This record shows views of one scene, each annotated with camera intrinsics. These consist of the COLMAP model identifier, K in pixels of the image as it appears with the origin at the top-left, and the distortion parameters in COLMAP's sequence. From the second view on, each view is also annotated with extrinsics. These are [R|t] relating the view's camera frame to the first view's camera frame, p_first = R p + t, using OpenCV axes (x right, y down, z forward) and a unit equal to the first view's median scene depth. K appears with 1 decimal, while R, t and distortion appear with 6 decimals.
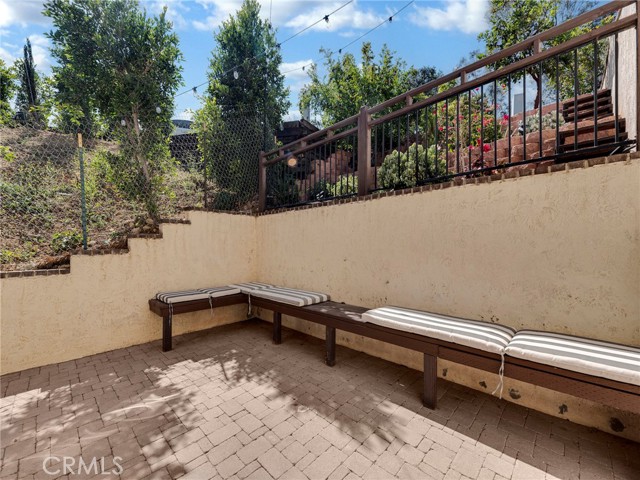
lens RADIAL K [[266.8, 0, 319.7], [0, 266.8, 247.2], [0, 0, 1]] dist [-0.000282, 0.000046]
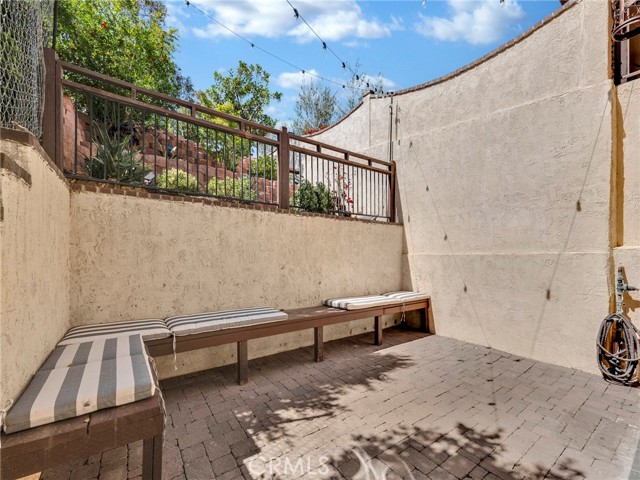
lens RADIAL K [[266.8, 0, 319.7], [0, 266.8, 247.2], [0, 0, 1]] dist [-0.000282, 0.000046]
pose [[0.171995, 0.037511, 0.984383, -1.321549], [-0.006841, 0.999296, -0.036884, 0.005808], [-0.985074, -0.000391, 0.172130, 0.981360]]
